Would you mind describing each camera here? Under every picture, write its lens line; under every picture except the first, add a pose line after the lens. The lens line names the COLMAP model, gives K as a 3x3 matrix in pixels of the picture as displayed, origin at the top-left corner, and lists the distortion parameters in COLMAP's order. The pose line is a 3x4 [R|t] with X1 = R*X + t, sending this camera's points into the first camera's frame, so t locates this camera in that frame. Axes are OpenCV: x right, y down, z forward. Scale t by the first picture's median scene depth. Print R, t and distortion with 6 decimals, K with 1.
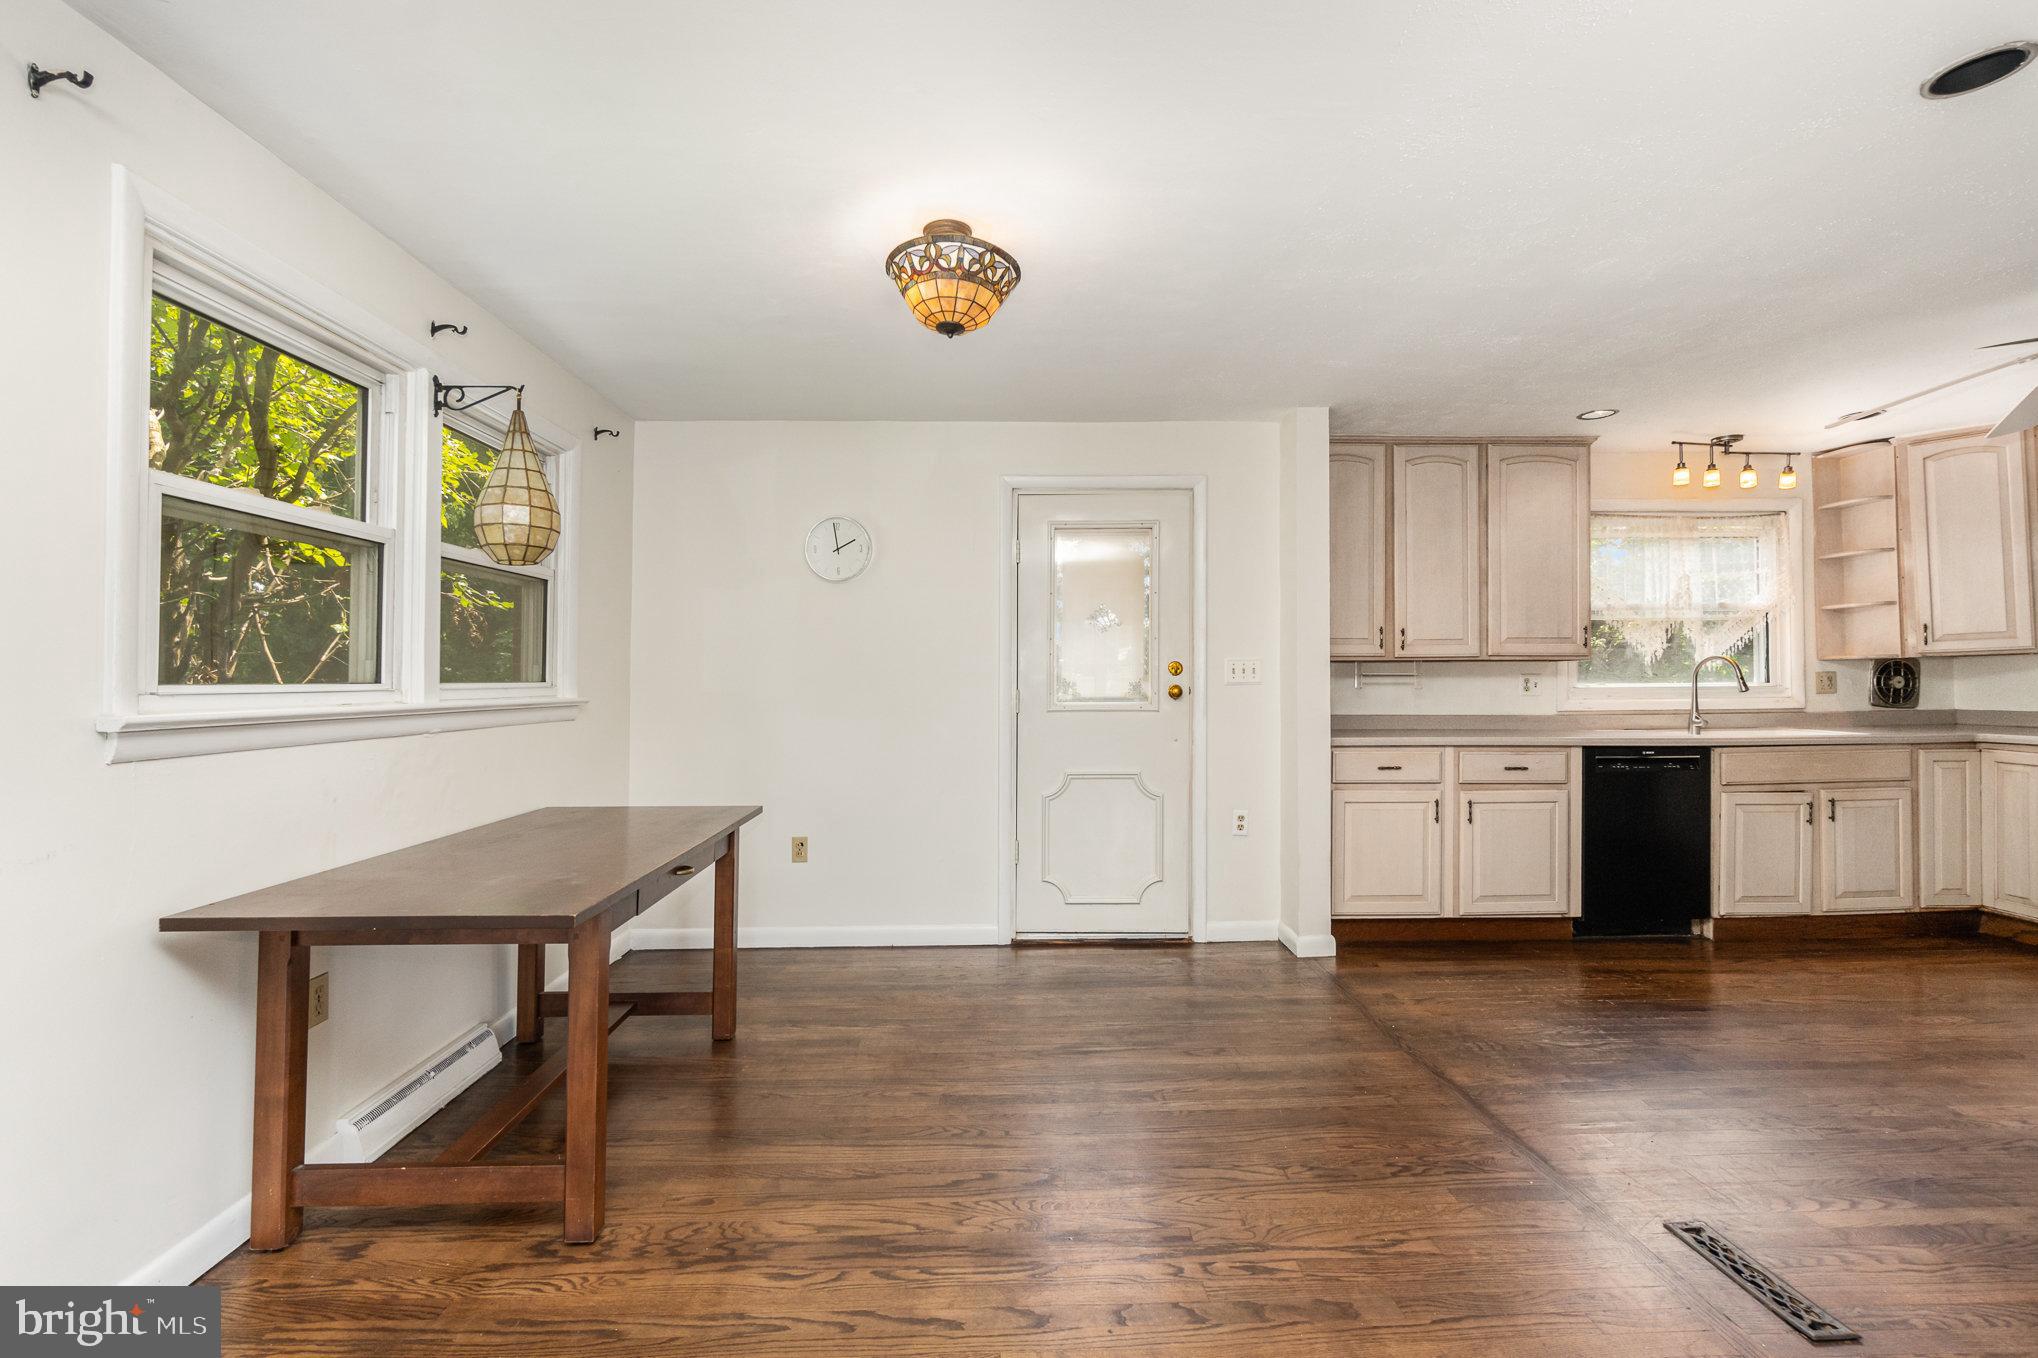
lens RADIAL K [[881.3, 0, 1014.3], [0, 881.3, 670.3], [0, 0, 1]] dist [-0.008706, 0.003061]
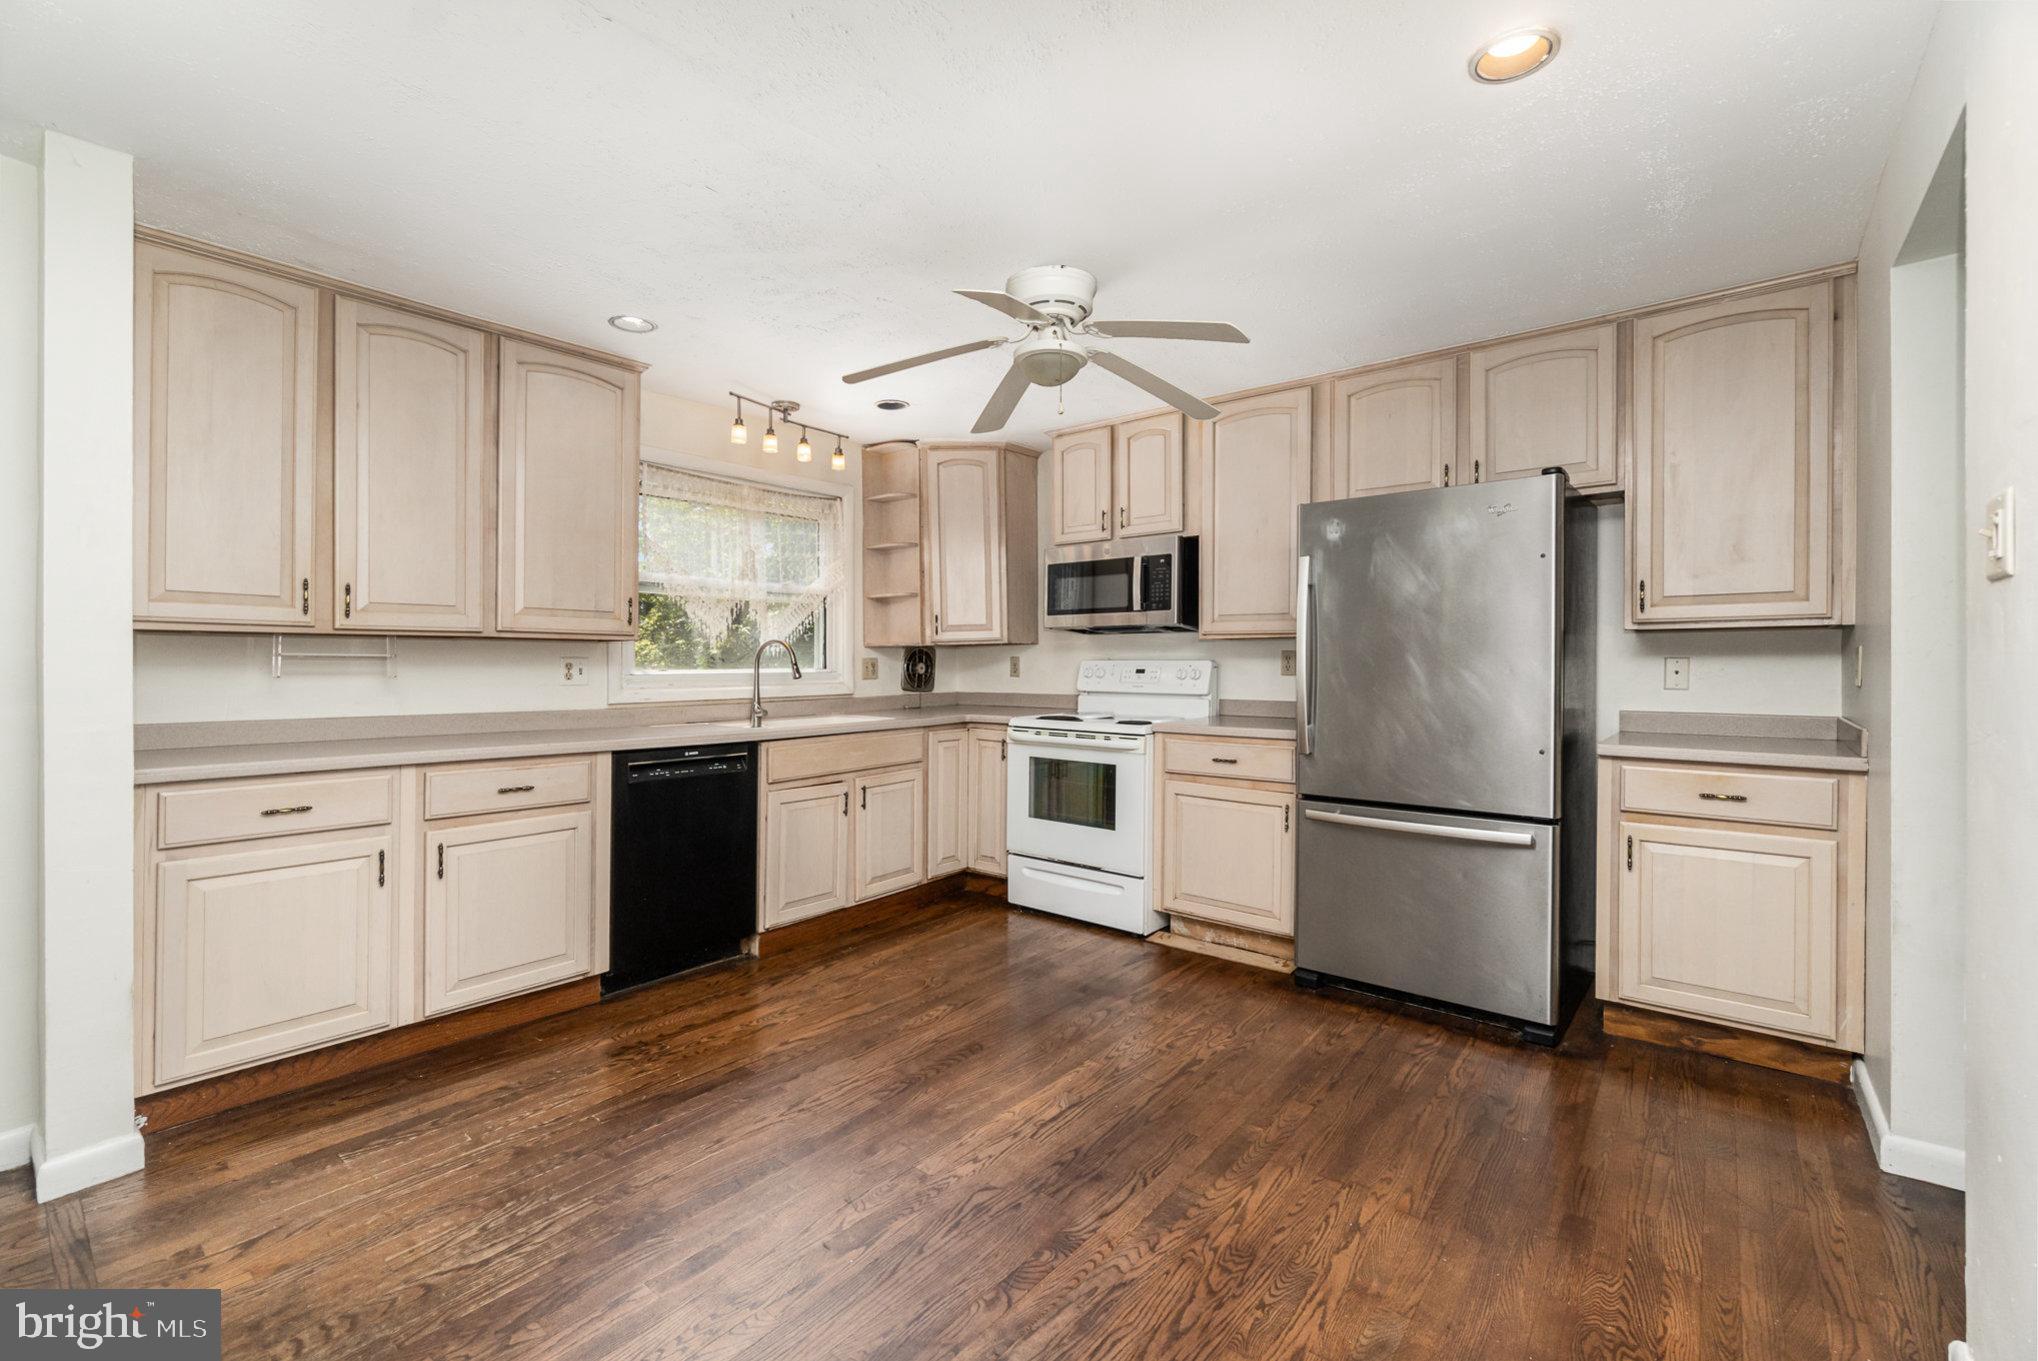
lens RADIAL K [[881.3, 0, 1018.5], [0, 881.3, 667.9], [0, 0, 1]] dist [-0.008706, 0.003061]
pose [[0.644506, 0.001813, 0.764597, 0.268098], [-0.013800, 0.999862, 0.009261, 0.001009], [-0.764475, -0.016520, 0.644442, 0.214903]]
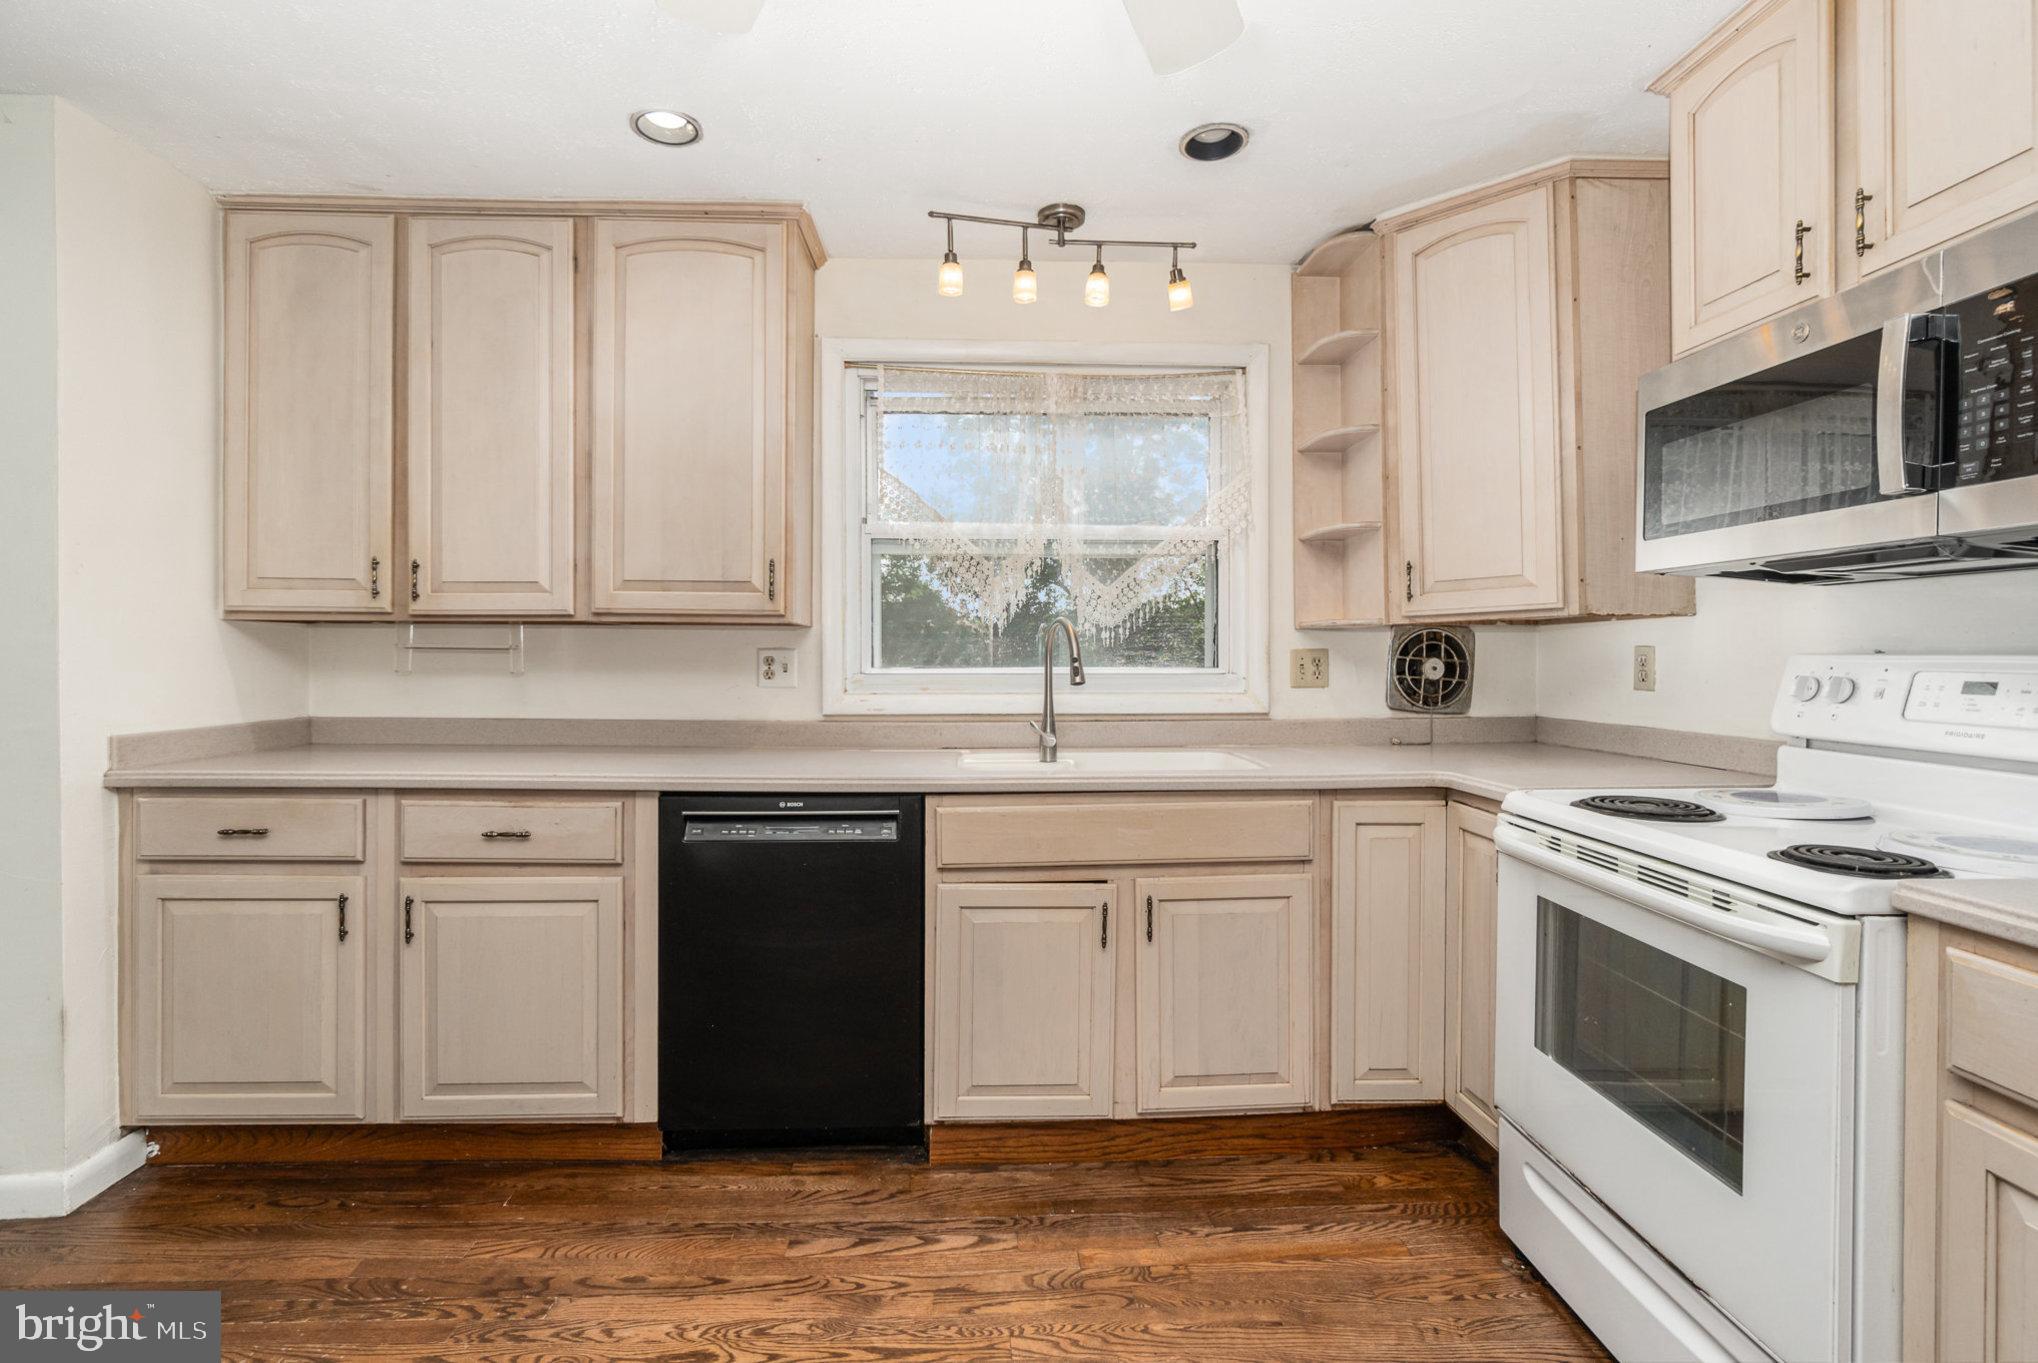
lens RADIAL K [[943.9, 0, 1002.3], [0, 943.9, 660.5], [0, 0, 1]] dist [-0.006094, -0.000072]
pose [[0.999871, 0.008886, 0.013344, 0.790740], [-0.009163, 0.999741, 0.020838, -0.002479], [-0.013155, -0.020957, 0.999694, 0.426517]]
